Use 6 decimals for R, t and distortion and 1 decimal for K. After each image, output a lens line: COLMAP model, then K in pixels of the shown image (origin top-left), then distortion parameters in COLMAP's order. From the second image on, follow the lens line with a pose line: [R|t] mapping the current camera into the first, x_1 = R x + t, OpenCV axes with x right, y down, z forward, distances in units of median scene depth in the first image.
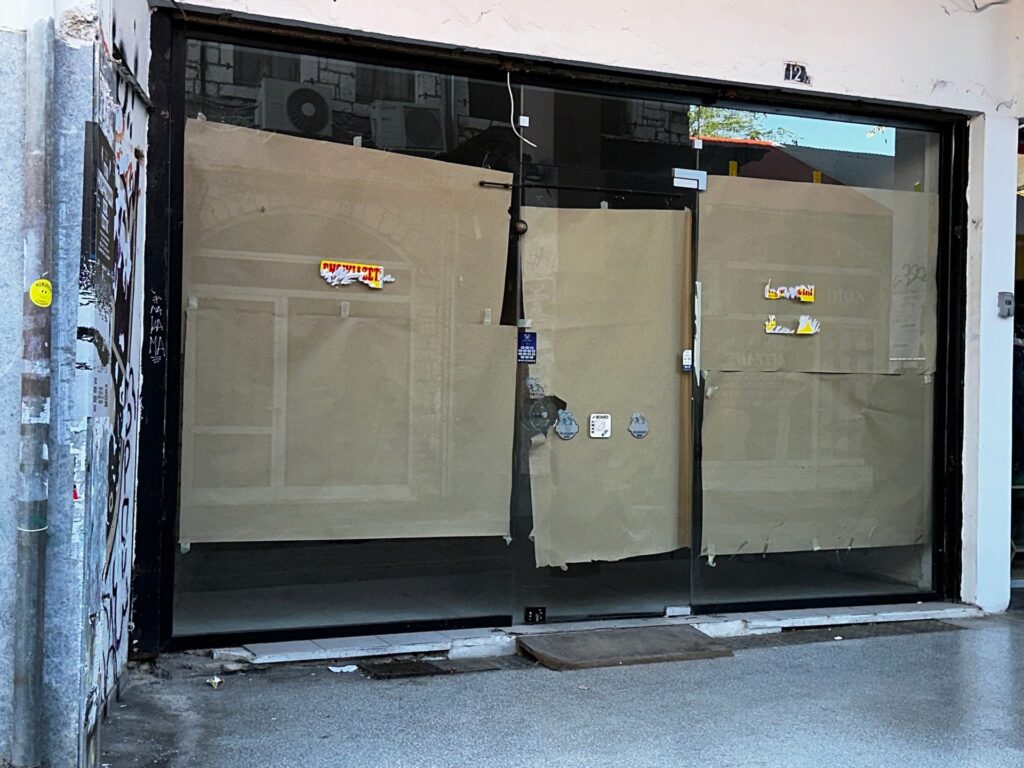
lens RADIAL K [[1424.8, 0, 518.2], [0, 1424.8, 376.5], [0, 0, 1]] dist [0.150590, 0.000000]
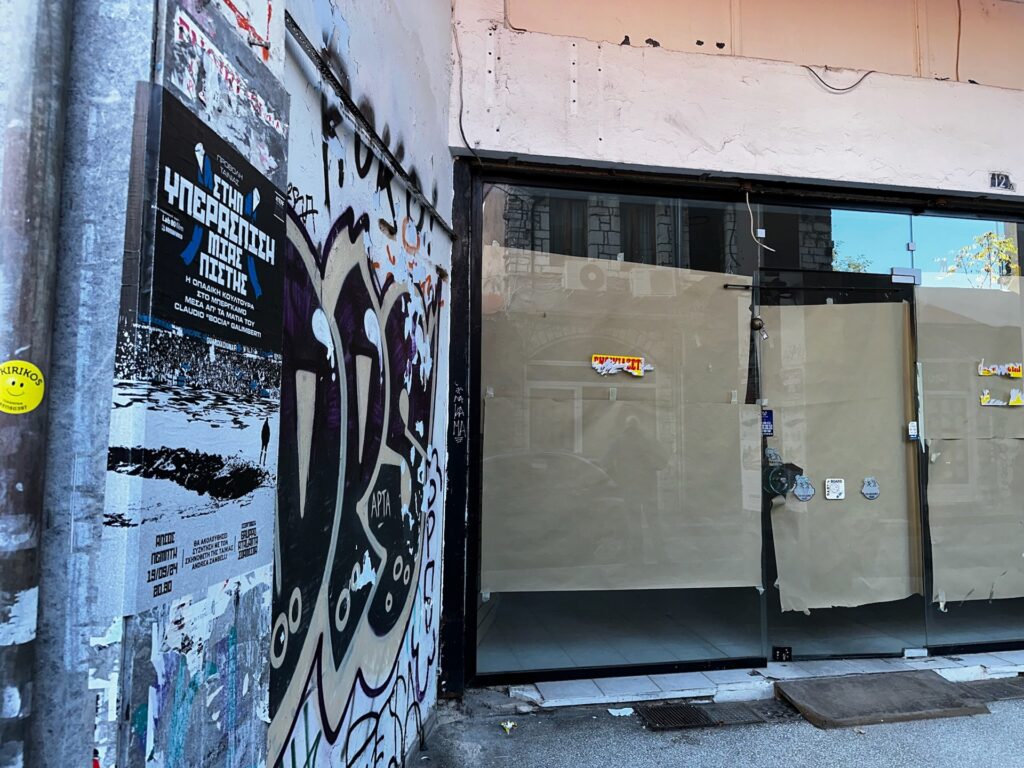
lens RADIAL K [[719.9, 0, 518.5], [0, 719.9, 376.0], [0, 0, 1]] dist [0.067087, -0.090105]
pose [[0.966829, -0.032054, -0.253405, -0.042440], [0.014221, 0.997311, -0.071895, -0.019186], [0.255028, 0.065906, 0.964685, 0.378772]]
